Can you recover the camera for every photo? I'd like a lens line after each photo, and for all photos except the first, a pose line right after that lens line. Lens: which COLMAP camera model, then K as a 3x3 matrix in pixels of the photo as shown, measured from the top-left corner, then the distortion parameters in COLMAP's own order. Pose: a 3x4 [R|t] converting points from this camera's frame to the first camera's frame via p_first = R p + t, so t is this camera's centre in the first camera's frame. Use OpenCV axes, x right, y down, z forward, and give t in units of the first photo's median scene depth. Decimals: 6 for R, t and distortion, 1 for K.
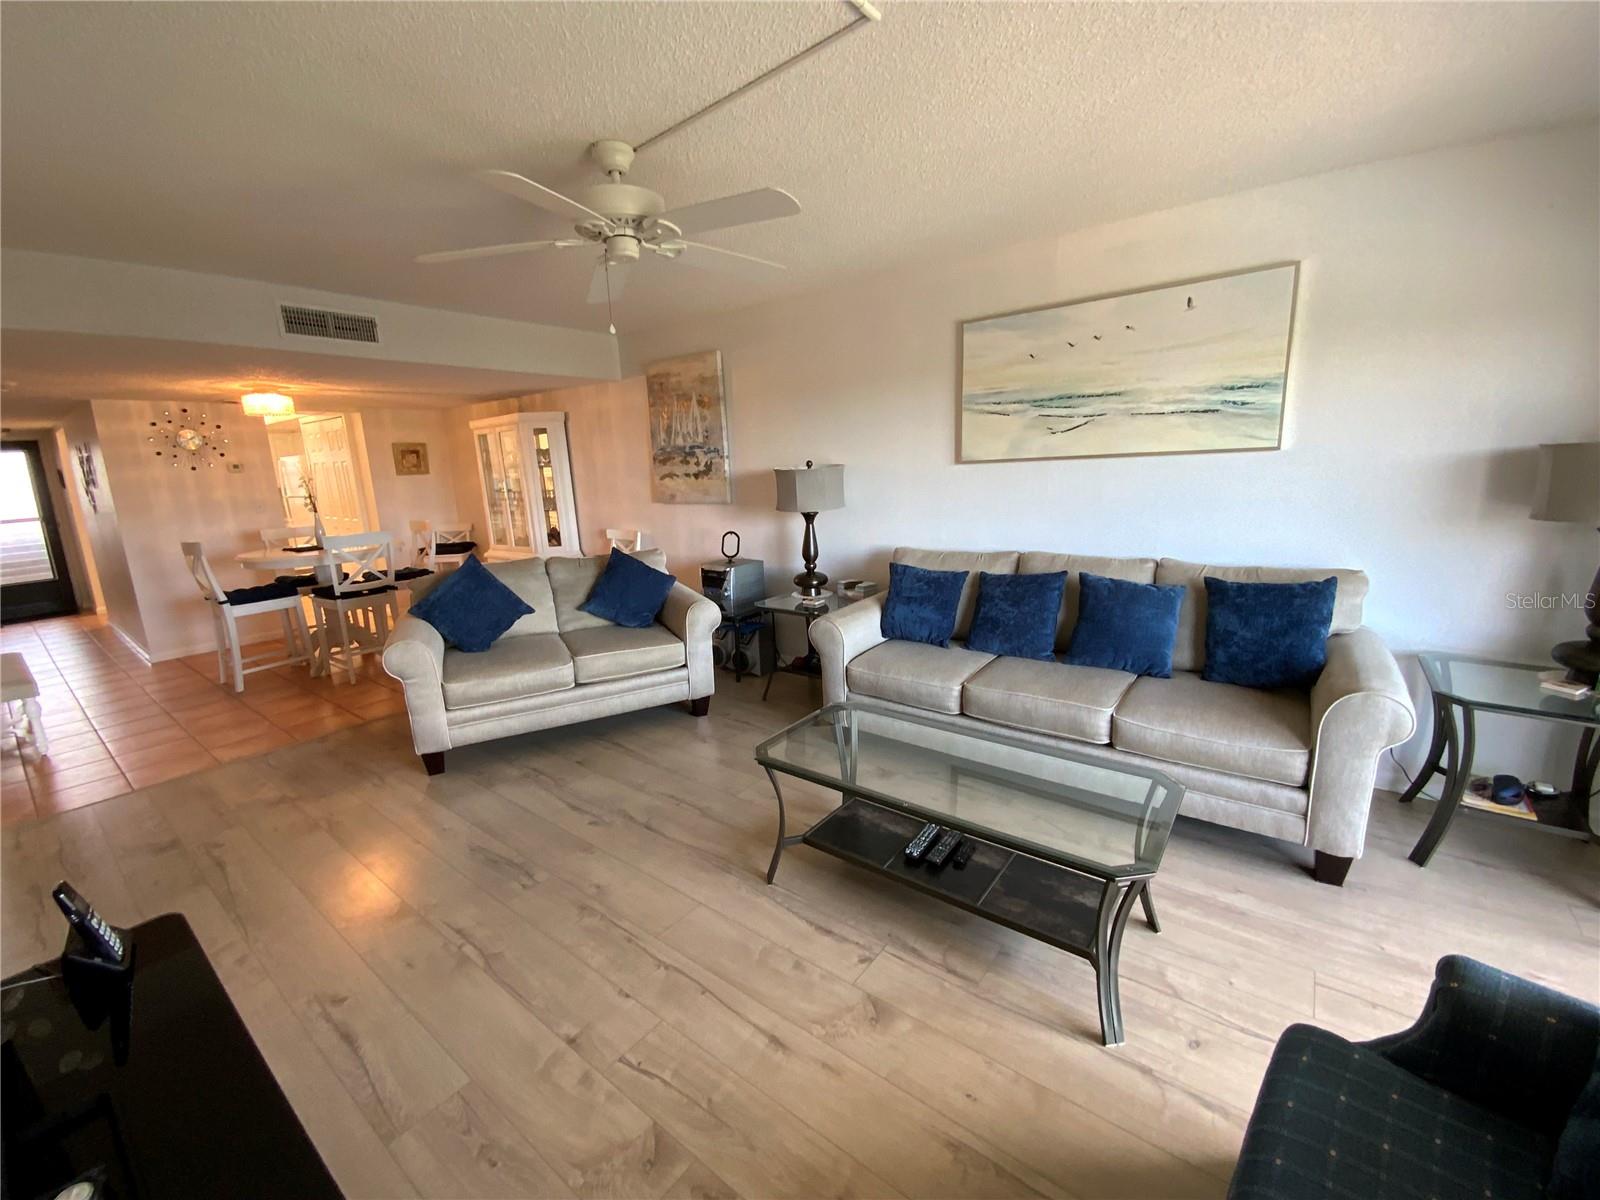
lens RADIAL K [[645.2, 0, 800.0], [0, 645.2, 600.0], [0, 0, 1]] dist [0.027397, -0.012837]
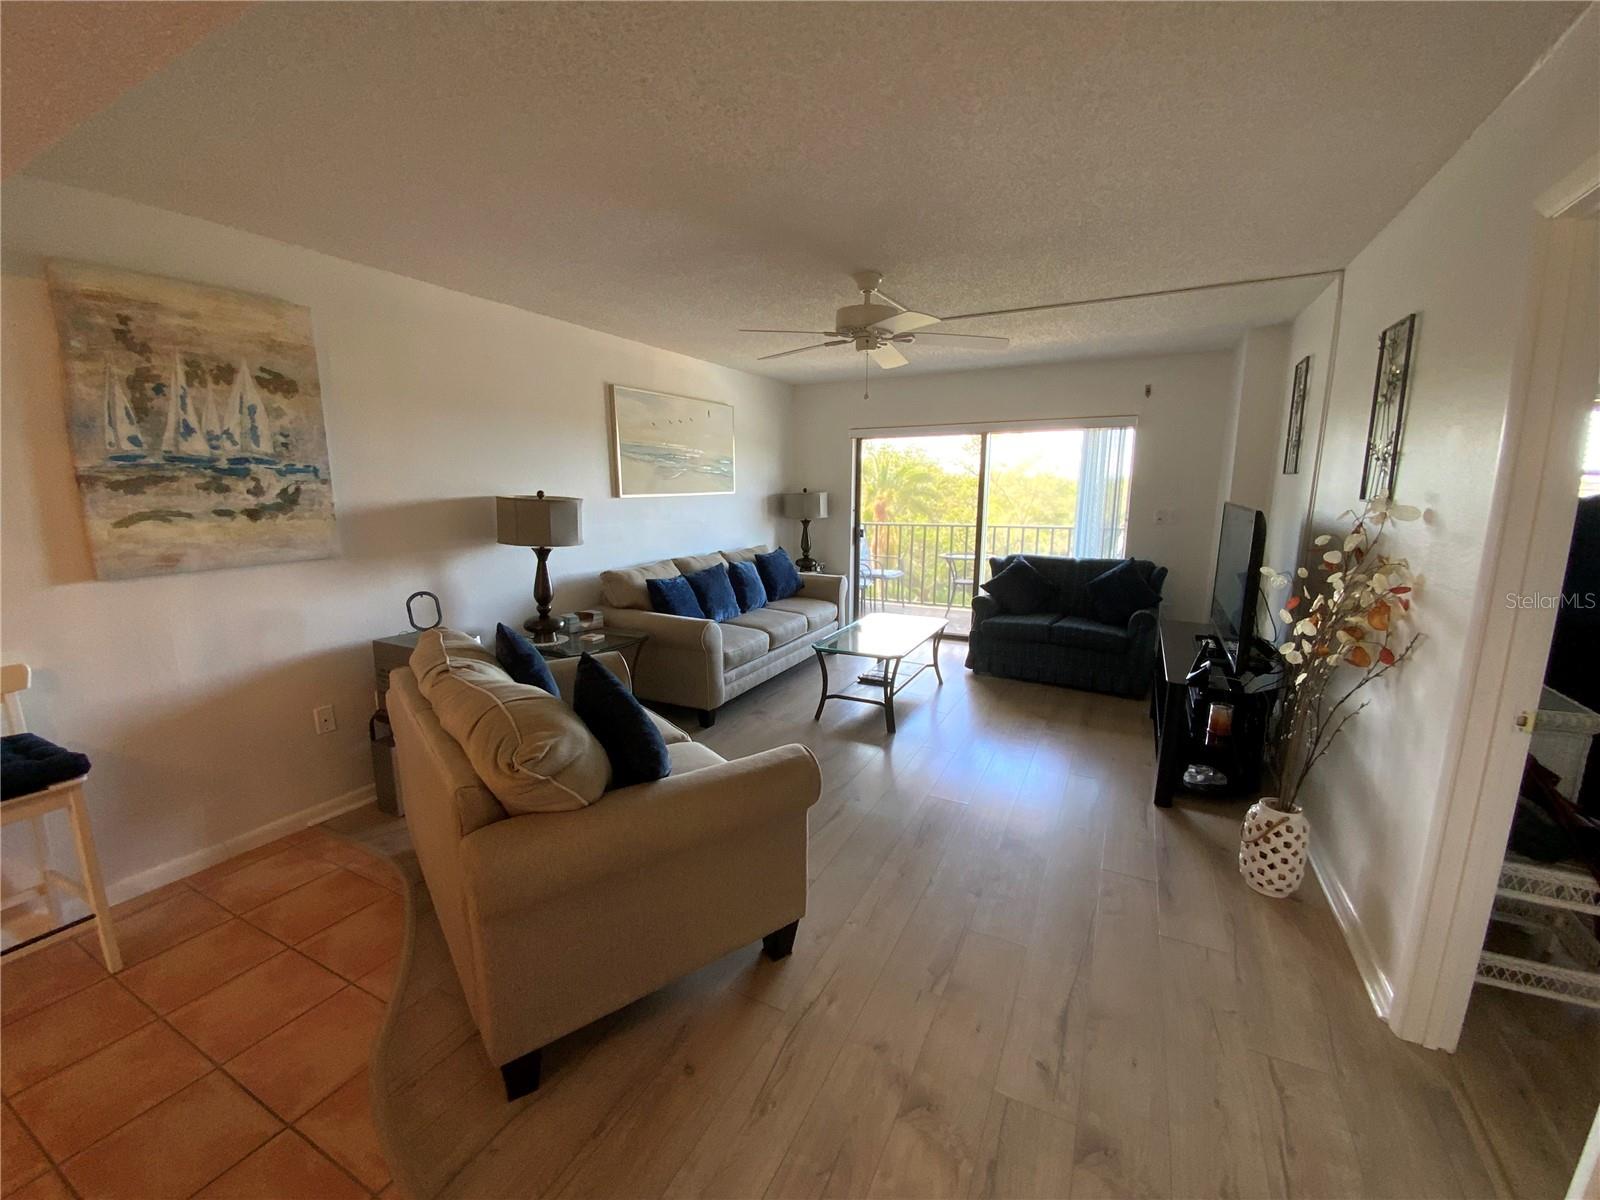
lens RADIAL K [[645.0, 0, 803.7], [0, 645.0, 592.5], [0, 0, 1]] dist [-0.001017, -0.012607]
pose [[-0.186787, -0.124521, 0.974477, -0.927110], [0.211097, 0.963676, 0.163604, -0.146325], [-0.959452, 0.236269, -0.153717, 0.803655]]
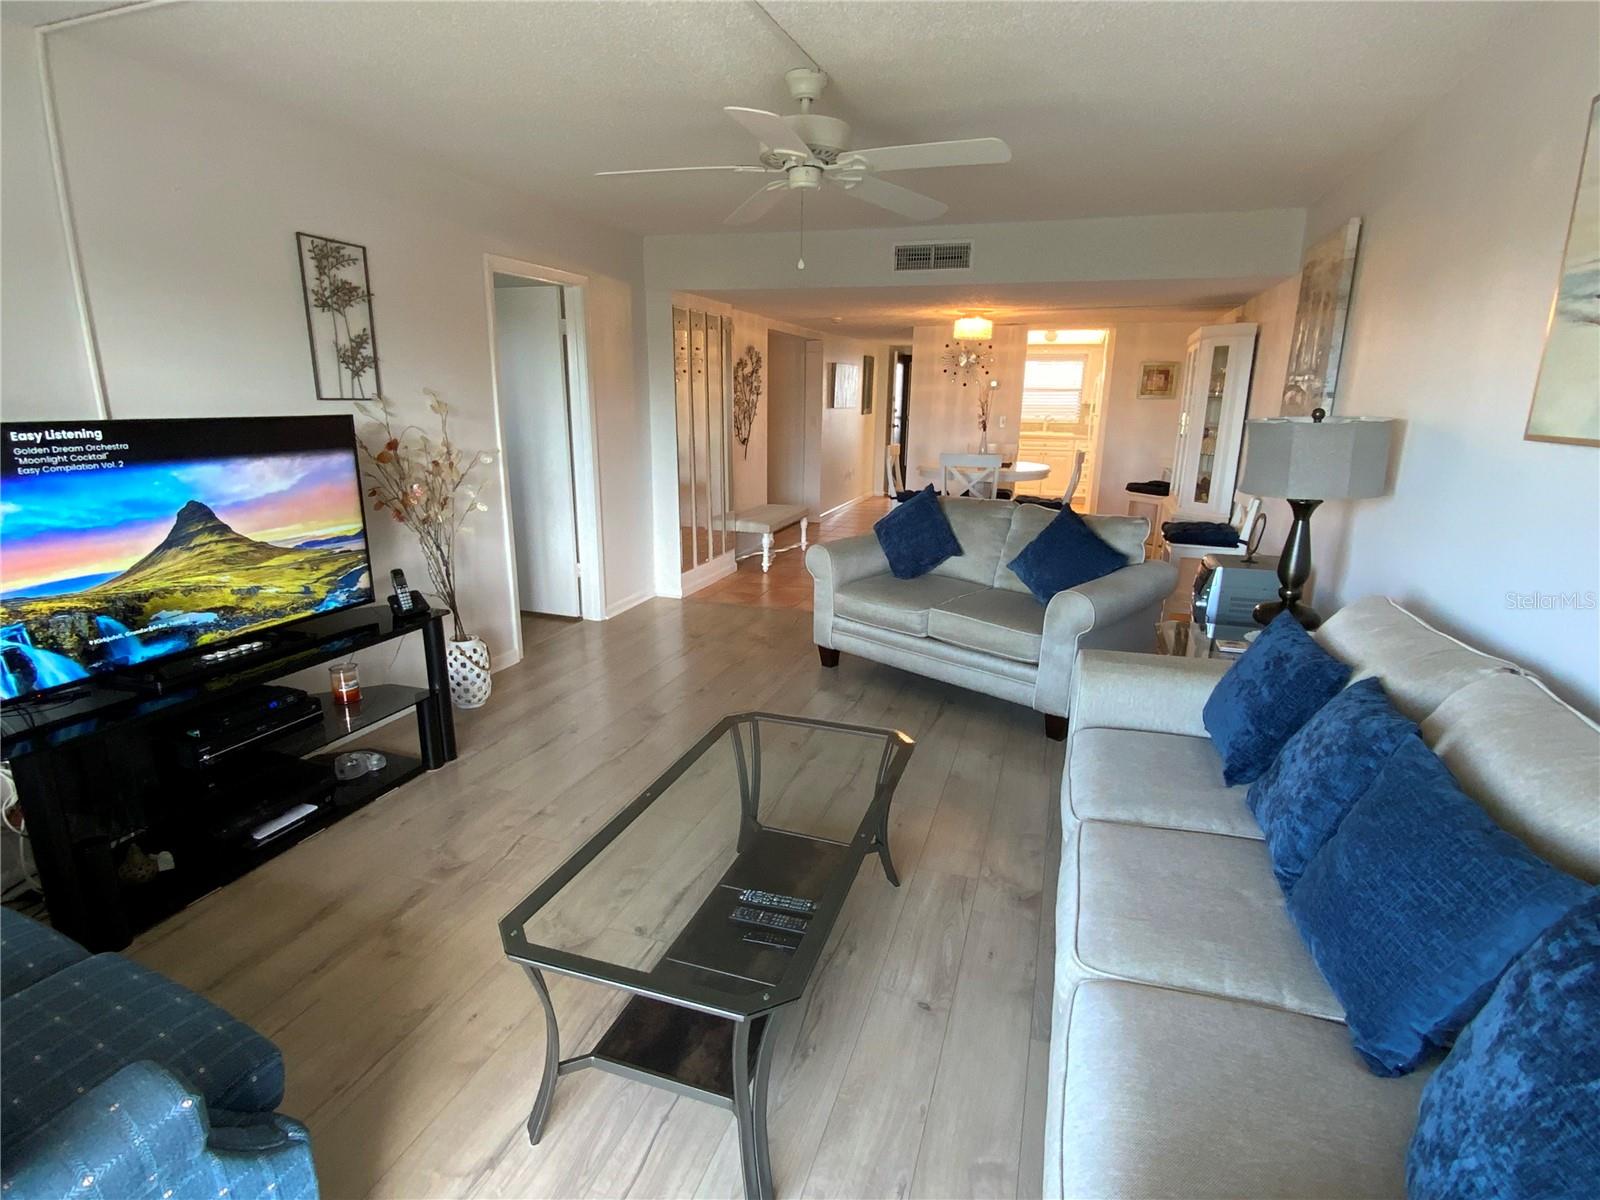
lens RADIAL K [[816.3, 0, 800.0], [0, 816.3, 600.0], [0, 0, 1]] dist [0.014762, -0.013866]
pose [[0.325384, 0.273648, -0.905120, 0.541338], [-0.220701, 0.952750, 0.208708, -0.103350], [0.919465, 0.131851, 0.370404, 0.338366]]
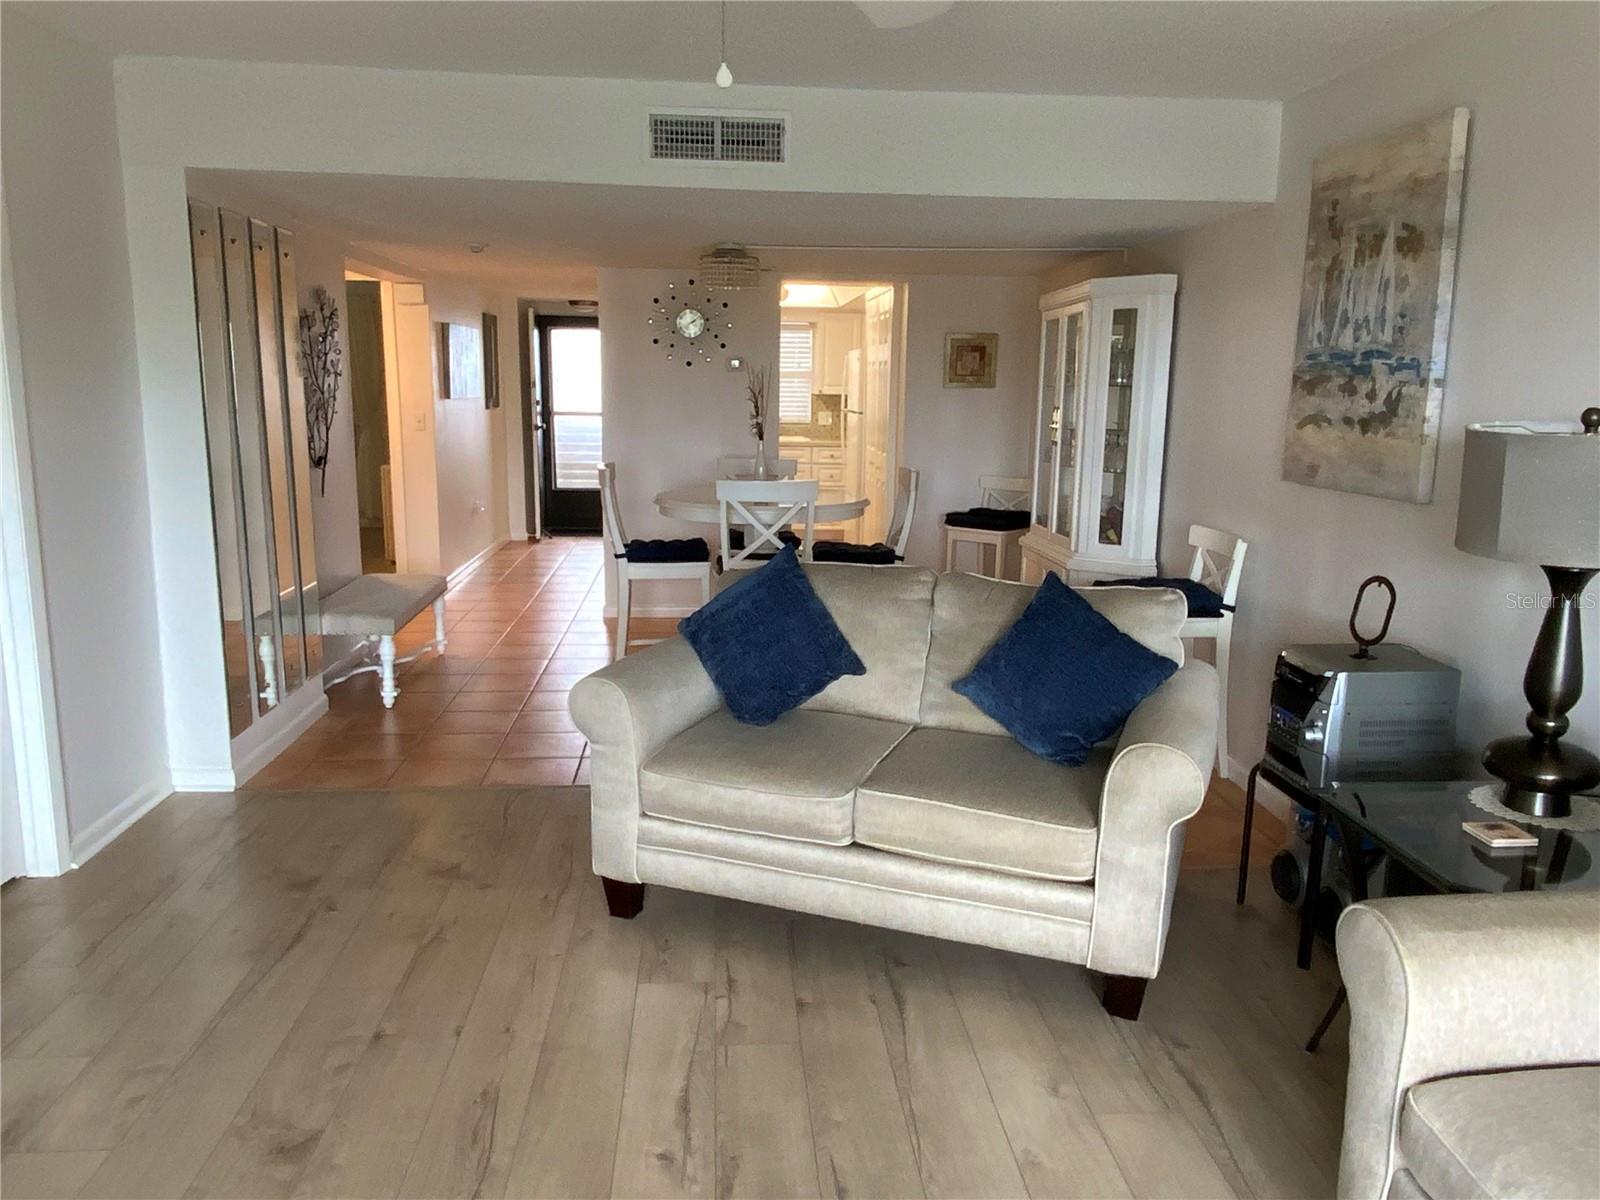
lens RADIAL K [[1174.8, 0, 808.4], [0, 1174.8, 589.1], [0, 0, 1]] dist [0.096017, -0.162615]
pose [[0.672046, 0.177323, -0.718965, 0.190652], [-0.195612, 0.978929, 0.058594, -0.082683], [0.714206, 0.101261, 0.692572, 0.304427]]
